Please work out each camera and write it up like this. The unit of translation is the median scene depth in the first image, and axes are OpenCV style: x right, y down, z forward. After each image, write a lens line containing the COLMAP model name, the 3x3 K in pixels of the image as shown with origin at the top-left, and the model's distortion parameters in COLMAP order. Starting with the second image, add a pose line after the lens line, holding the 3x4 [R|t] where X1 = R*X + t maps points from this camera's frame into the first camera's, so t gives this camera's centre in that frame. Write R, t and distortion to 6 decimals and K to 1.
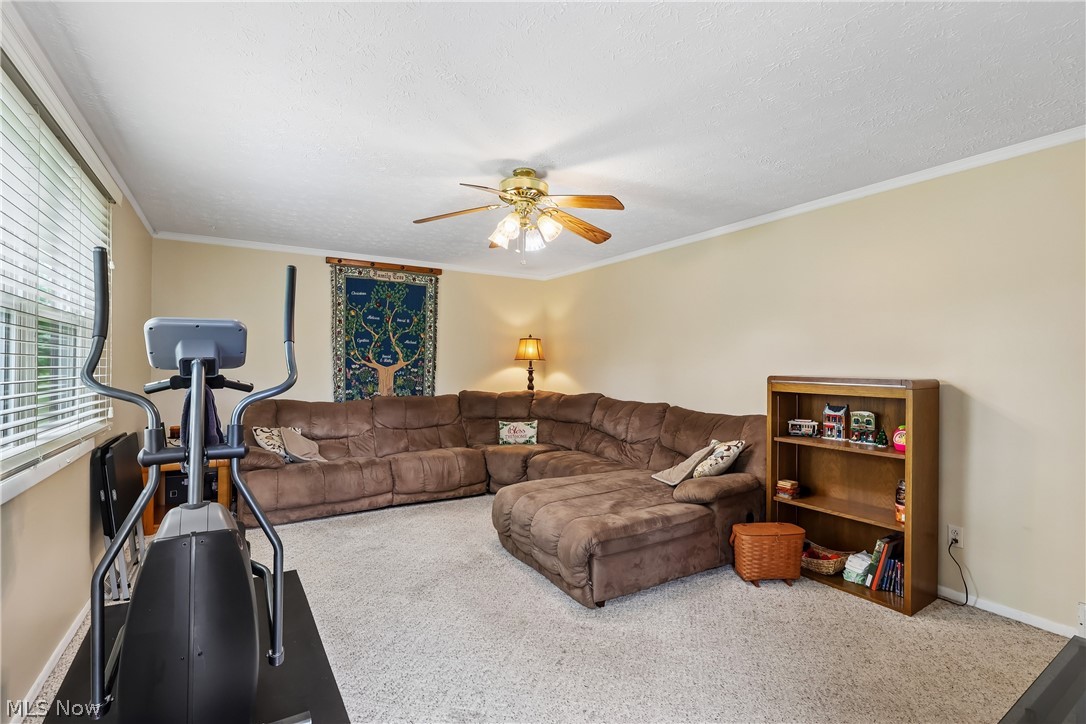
lens RADIAL K [[501.2, 0, 547.8], [0, 501.2, 364.8], [0, 0, 1]] dist [-0.003489, 0.001540]
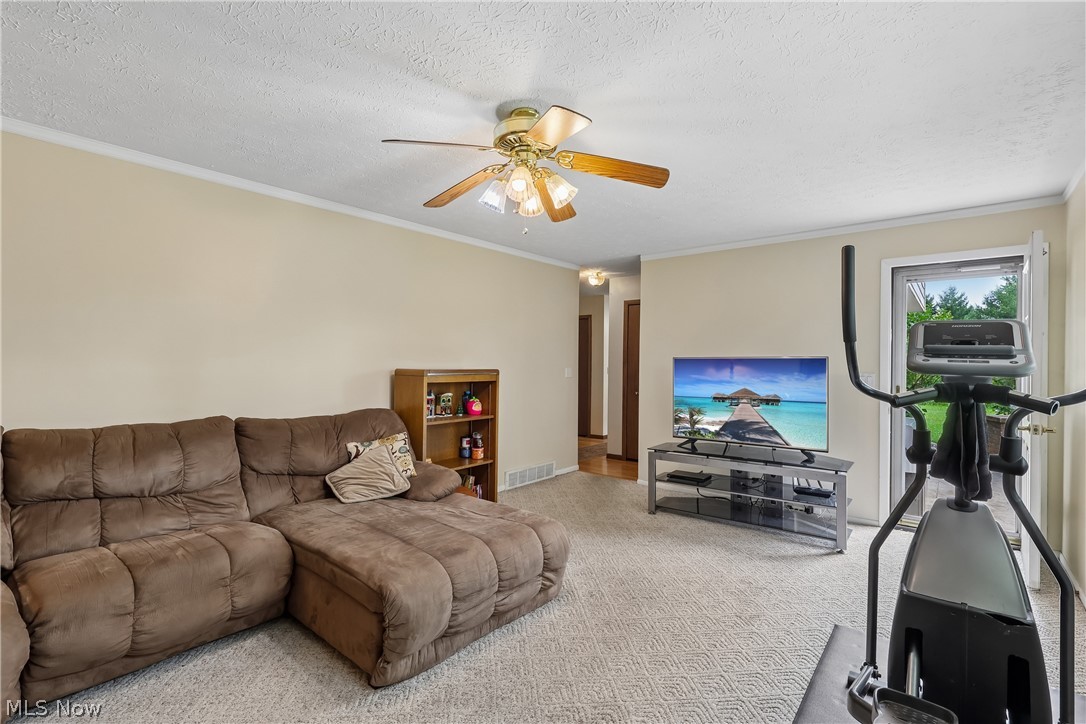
lens RADIAL K [[501.2, 0, 545.6], [0, 501.2, 363.0], [0, 0, 1]] dist [-0.003489, 0.001540]
pose [[-0.324094, -0.000357, 0.946025, -0.759289], [-0.007324, 0.999971, -0.002132, 0.009804], [-0.945997, -0.007619, -0.324087, 1.167021]]
